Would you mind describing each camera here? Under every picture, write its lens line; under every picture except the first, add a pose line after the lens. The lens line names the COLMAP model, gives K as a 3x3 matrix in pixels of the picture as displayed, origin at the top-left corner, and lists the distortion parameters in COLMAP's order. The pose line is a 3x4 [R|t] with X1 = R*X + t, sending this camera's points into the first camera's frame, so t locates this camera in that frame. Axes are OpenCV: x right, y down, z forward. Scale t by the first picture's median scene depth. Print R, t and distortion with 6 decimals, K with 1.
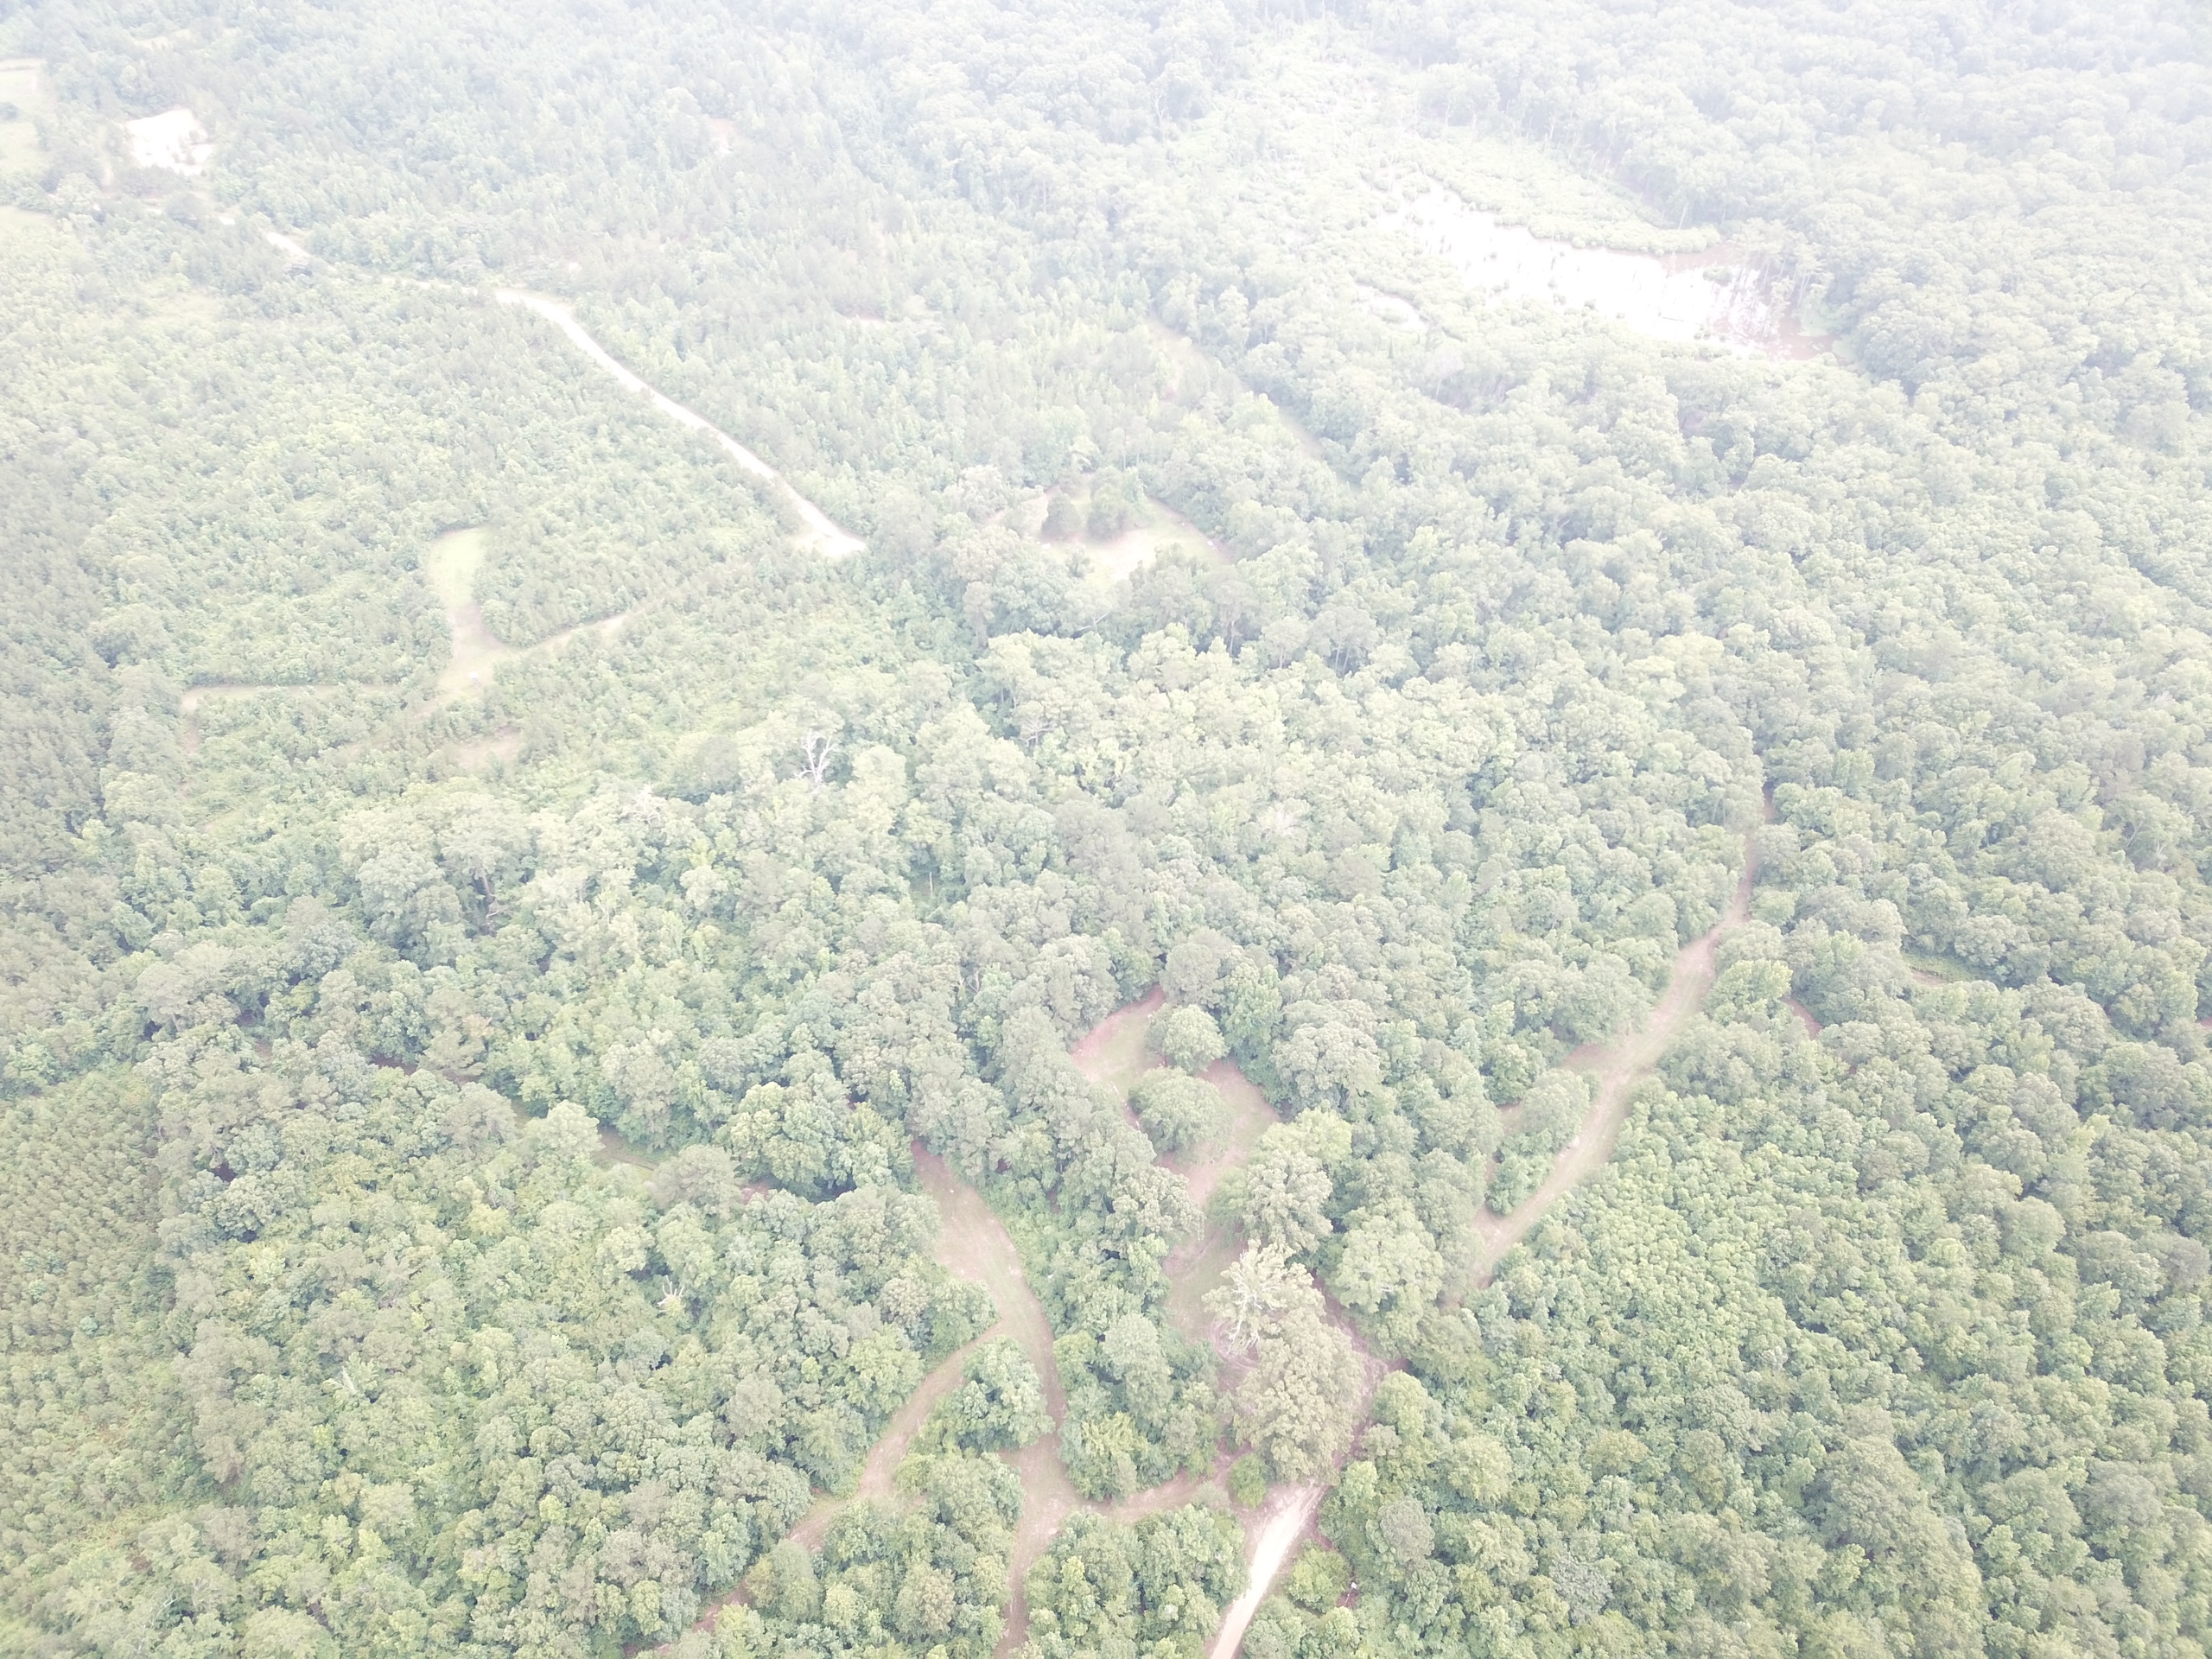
lens RADIAL K [[1698.1, 0, 1092.1], [0, 1698.1, 844.2], [0, 0, 1]] dist [0.022787, -0.017178]
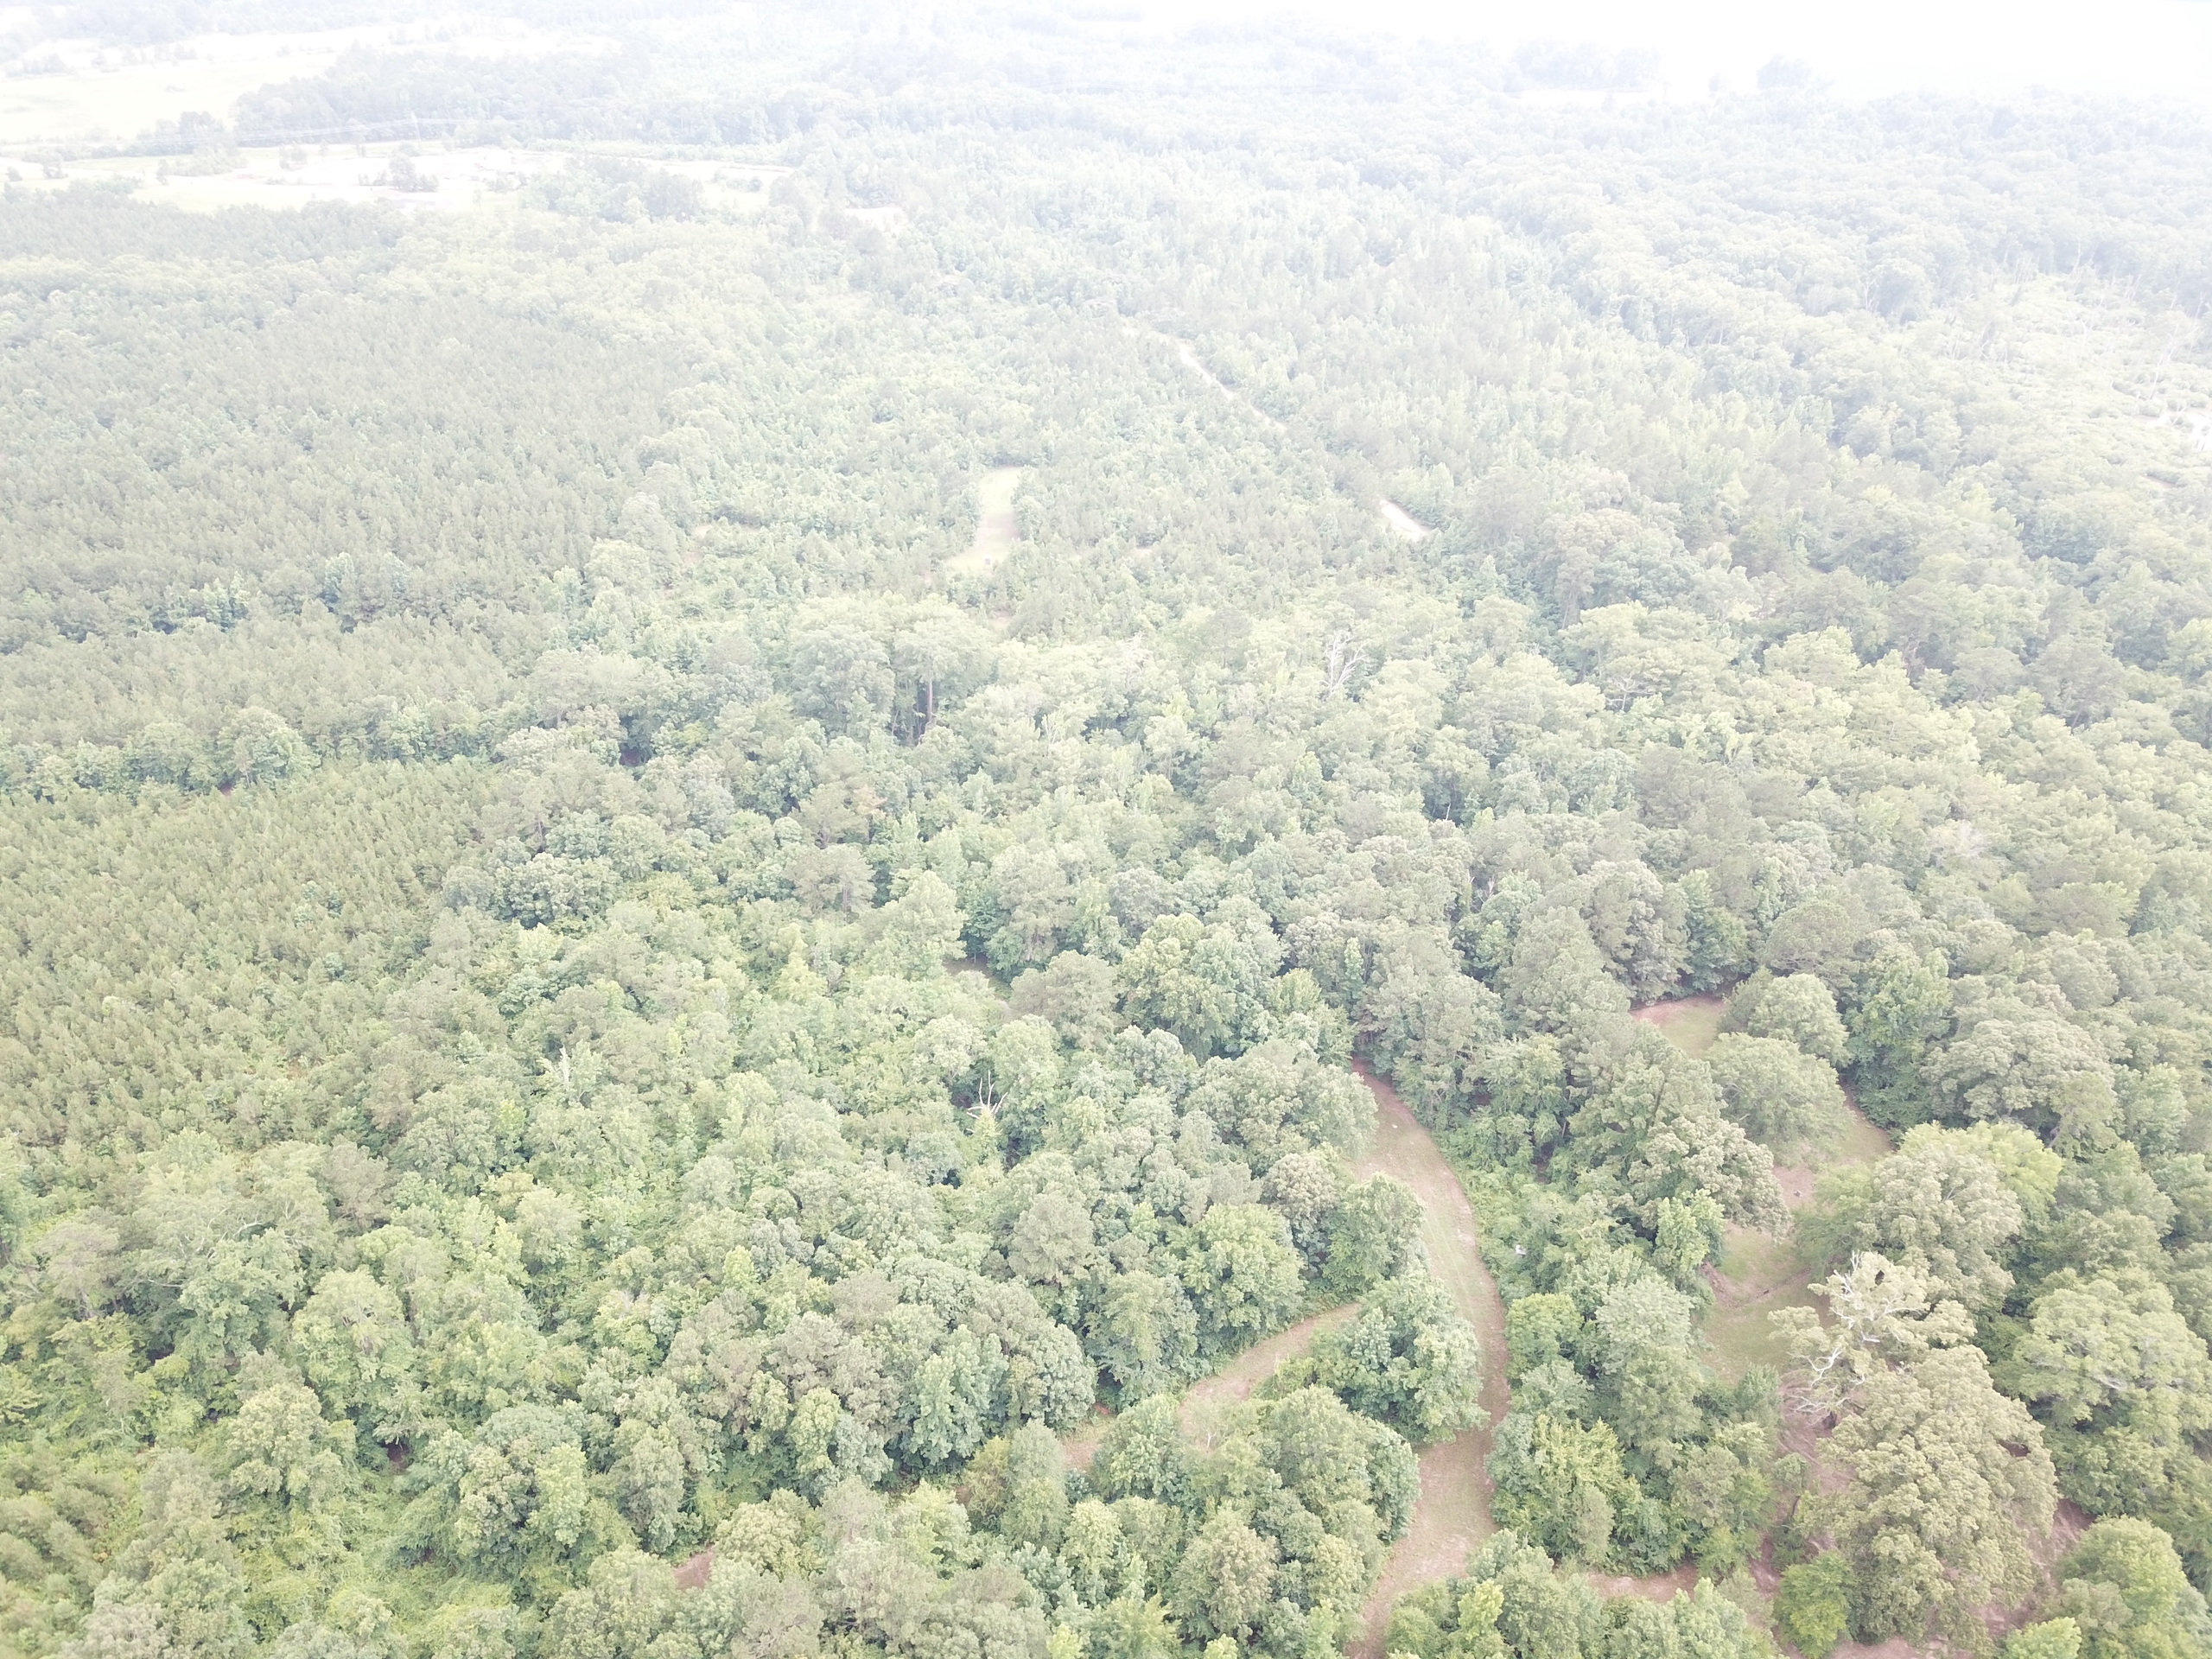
lens RADIAL K [[1698.1, 0, 1083.8], [0, 1698.1, 853.7], [0, 0, 1]] dist [0.022787, -0.017178]
pose [[0.927682, 0.203575, -0.312989, -0.006161], [-0.272413, 0.942314, -0.194514, 0.285679], [0.255336, 0.265710, 0.929625, 0.307440]]
